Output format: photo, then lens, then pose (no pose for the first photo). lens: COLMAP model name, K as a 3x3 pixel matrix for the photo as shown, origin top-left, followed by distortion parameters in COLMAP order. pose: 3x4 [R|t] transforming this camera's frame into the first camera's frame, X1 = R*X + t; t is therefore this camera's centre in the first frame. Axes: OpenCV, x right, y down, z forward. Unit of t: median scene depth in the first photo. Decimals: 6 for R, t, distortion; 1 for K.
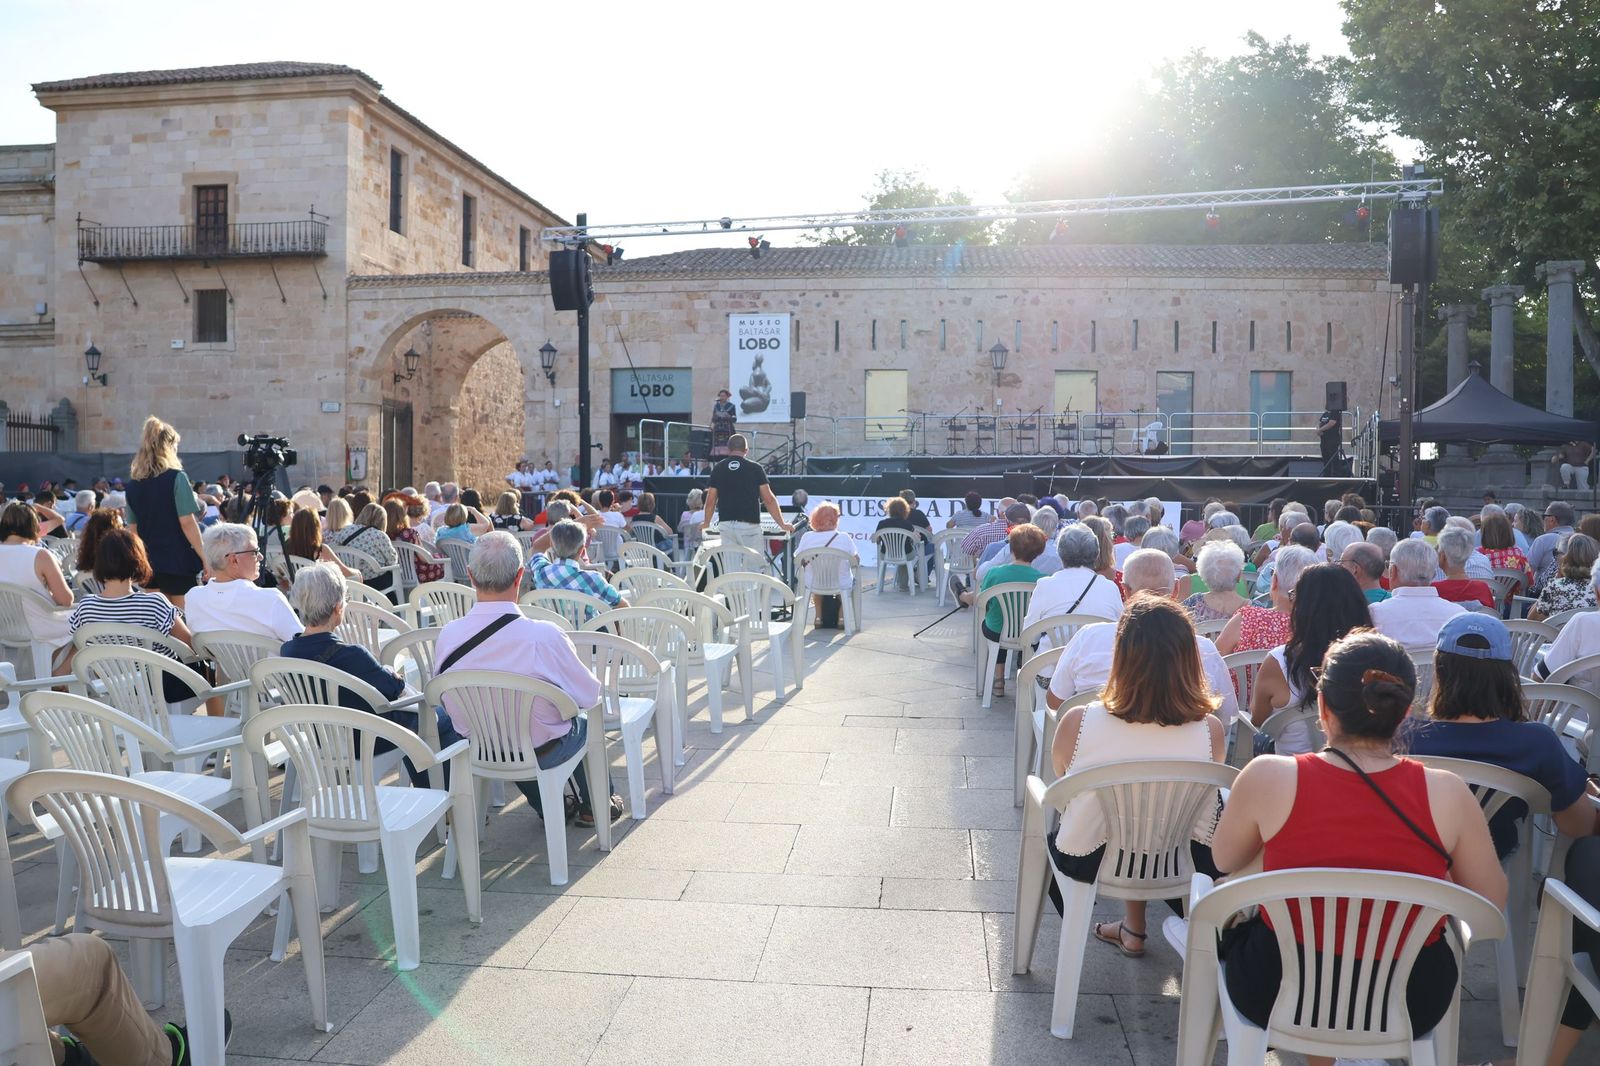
lens RADIAL K [[1372.0, 0, 808.8], [0, 1372.0, 531.5], [0, 0, 1]] dist [-0.141349, 0.093260]
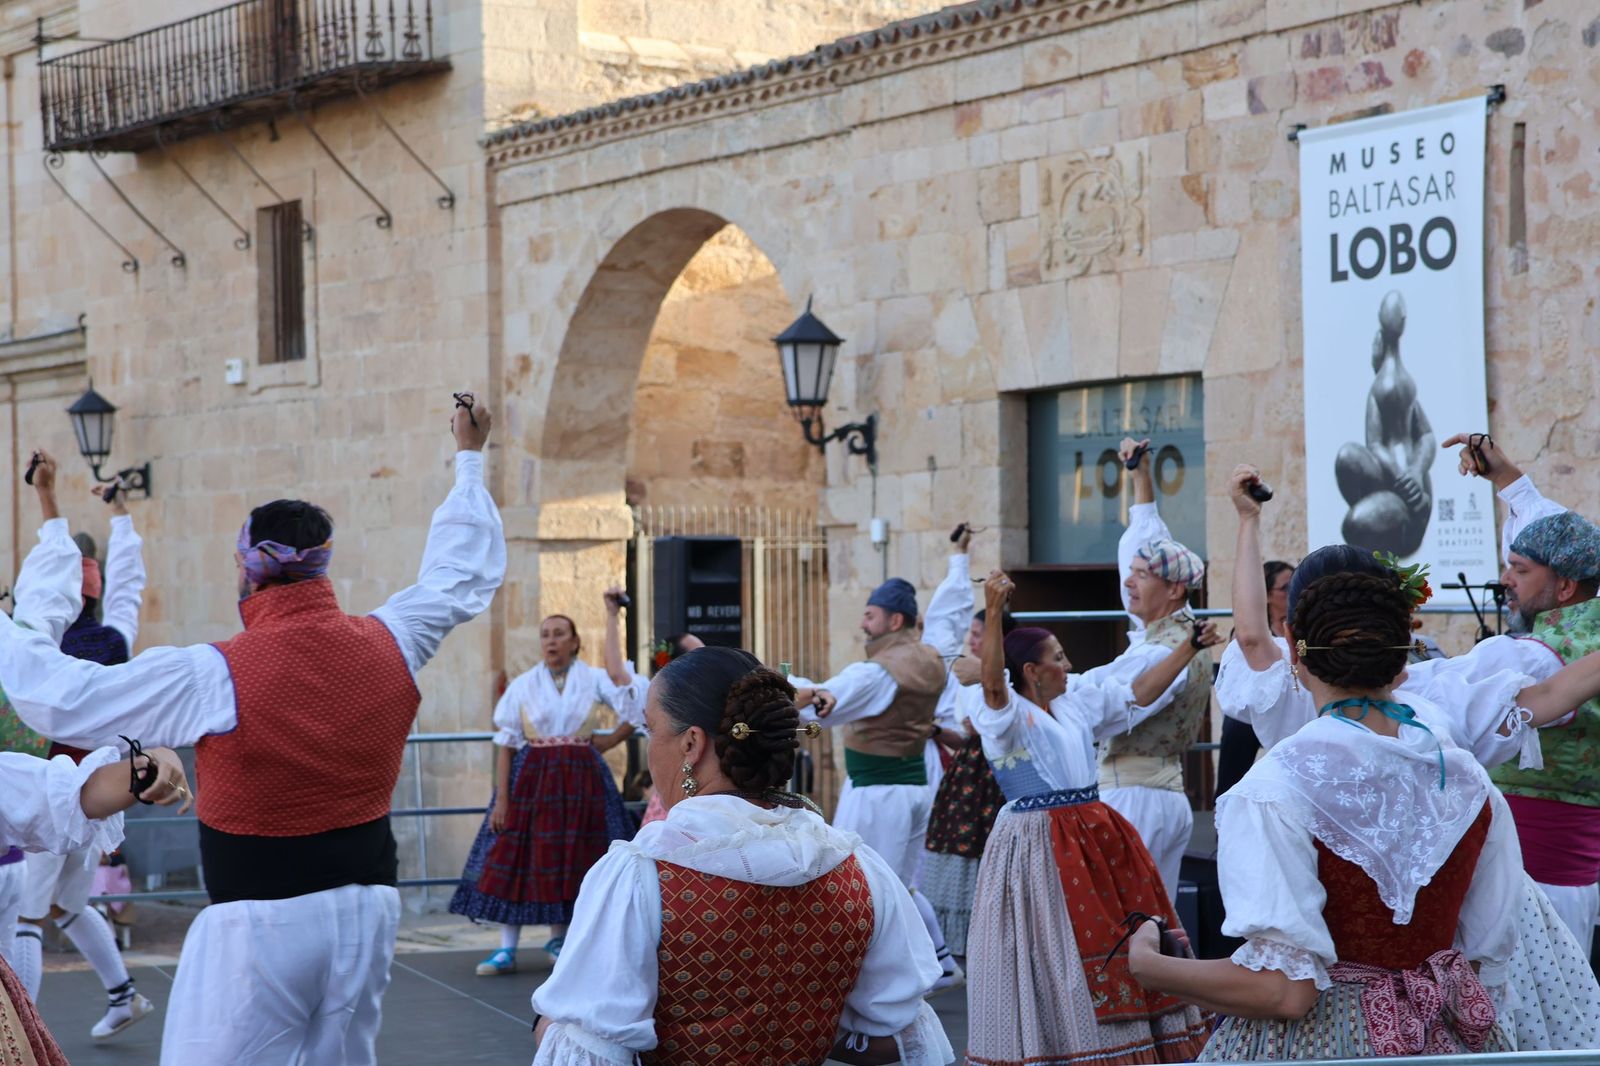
lens RADIAL K [[3640.7, 0, 811.3], [0, 3640.7, 506.6], [0, 0, 1]] dist [0.374646, 0.000000]
pose [[0.620297, -0.030459, -0.783775, 0.358295], [-0.005874, 0.999037, -0.043473, -0.066530], [0.784345, 0.031571, 0.619521, 0.537069]]
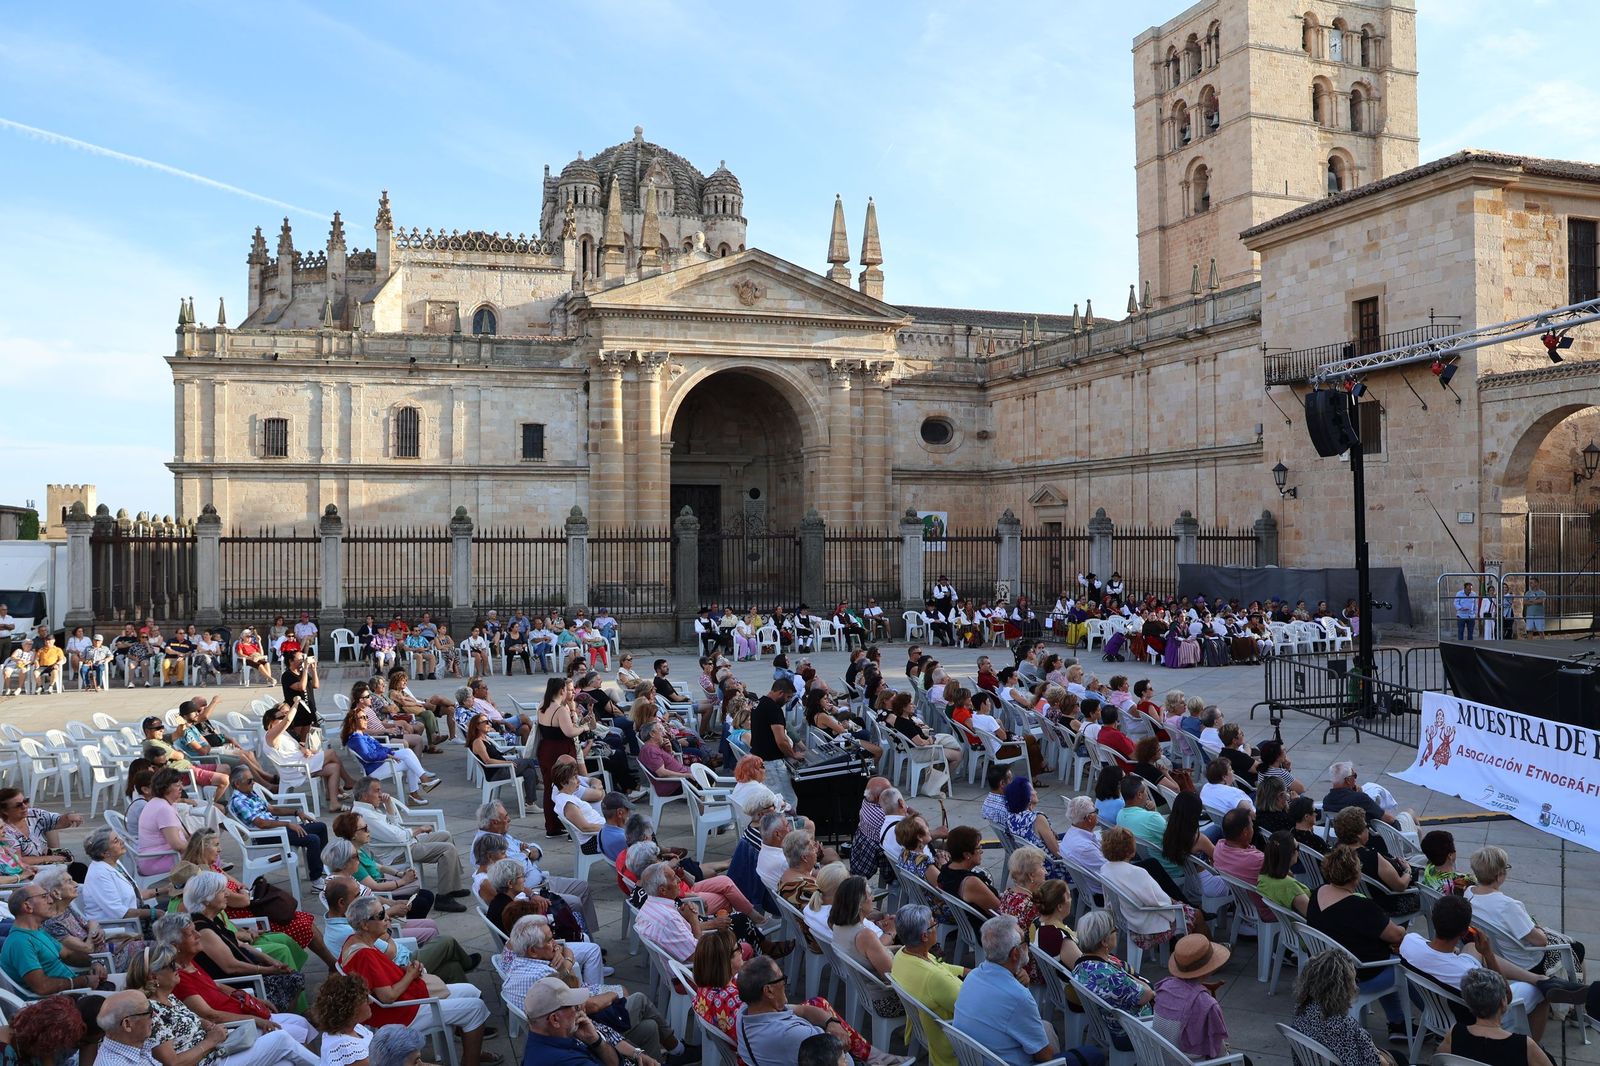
lens RADIAL K [[1354.8, 0, 799.7], [0, 1354.8, 530.3], [0, 0, 1]] dist [-0.149255, 0.118993]
pose [[0.398405, -0.008688, -0.917168, 0.301421], [-0.021325, 0.999597, -0.018732, -0.056204], [0.916962, 0.027022, 0.398059, 0.207483]]
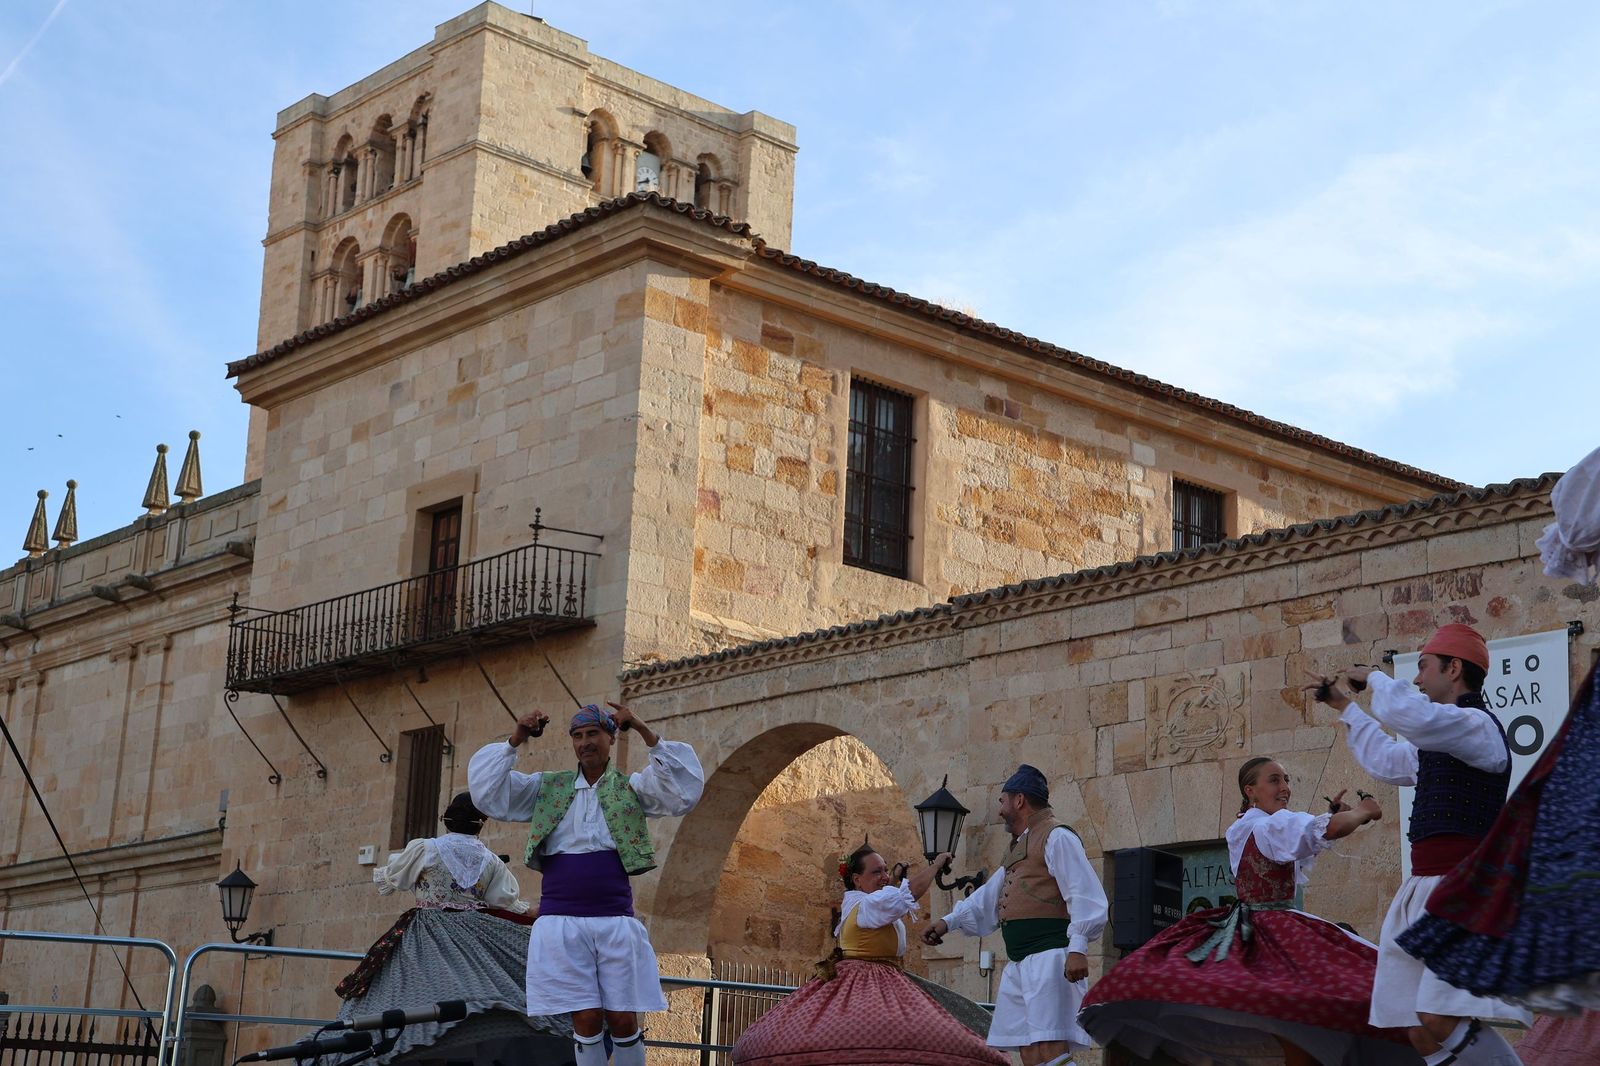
lens RADIAL K [[2542.2, 0, 805.8], [0, 2542.2, 526.4], [0, 0, 1]] dist [0.180751, 0.000000]
pose [[0.728946, -0.147982, -0.668385, 0.231094], [-0.058043, 0.959480, -0.275733, -0.017336], [0.682106, 0.239790, 0.690820, 0.479866]]
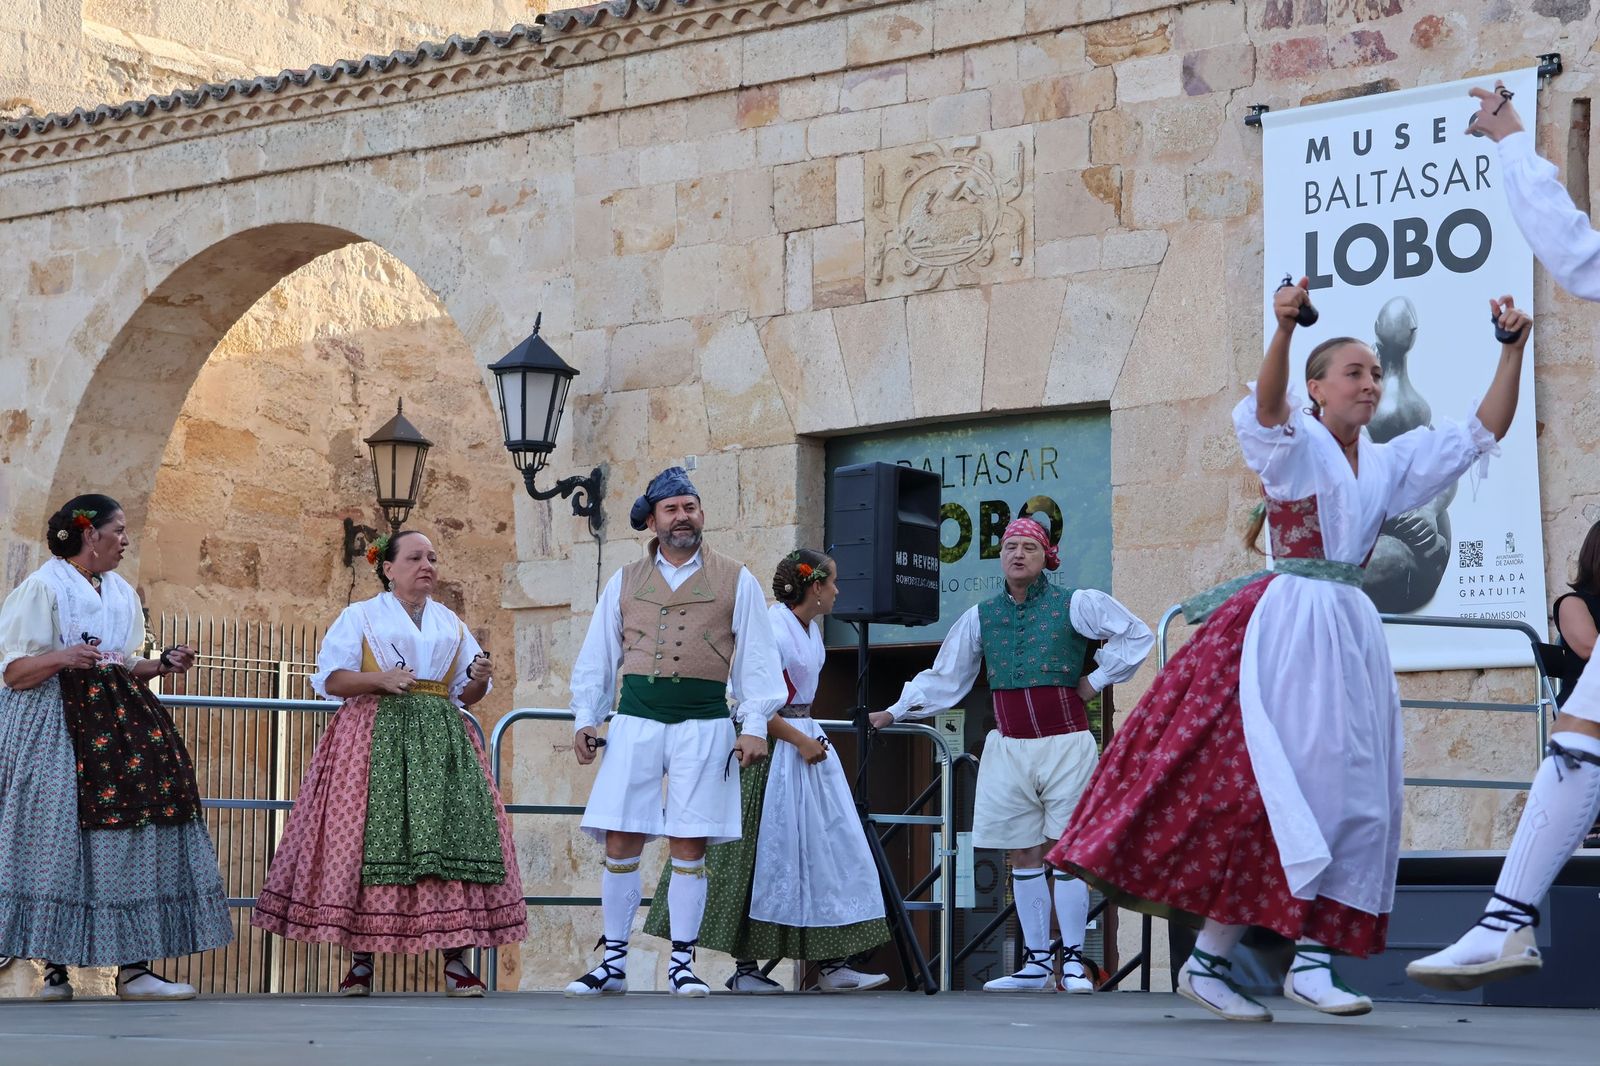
lens RADIAL K [[4250.2, 0, 808.6], [0, 4250.2, 524.6], [0, 0, 1]] dist [0.489514, 0.000000]
pose [[0.807973, -0.056082, -0.586544, 0.233158], [-0.019594, 0.992352, -0.121874, -0.025446], [0.588893, 0.109964, 0.800695, 0.467253]]
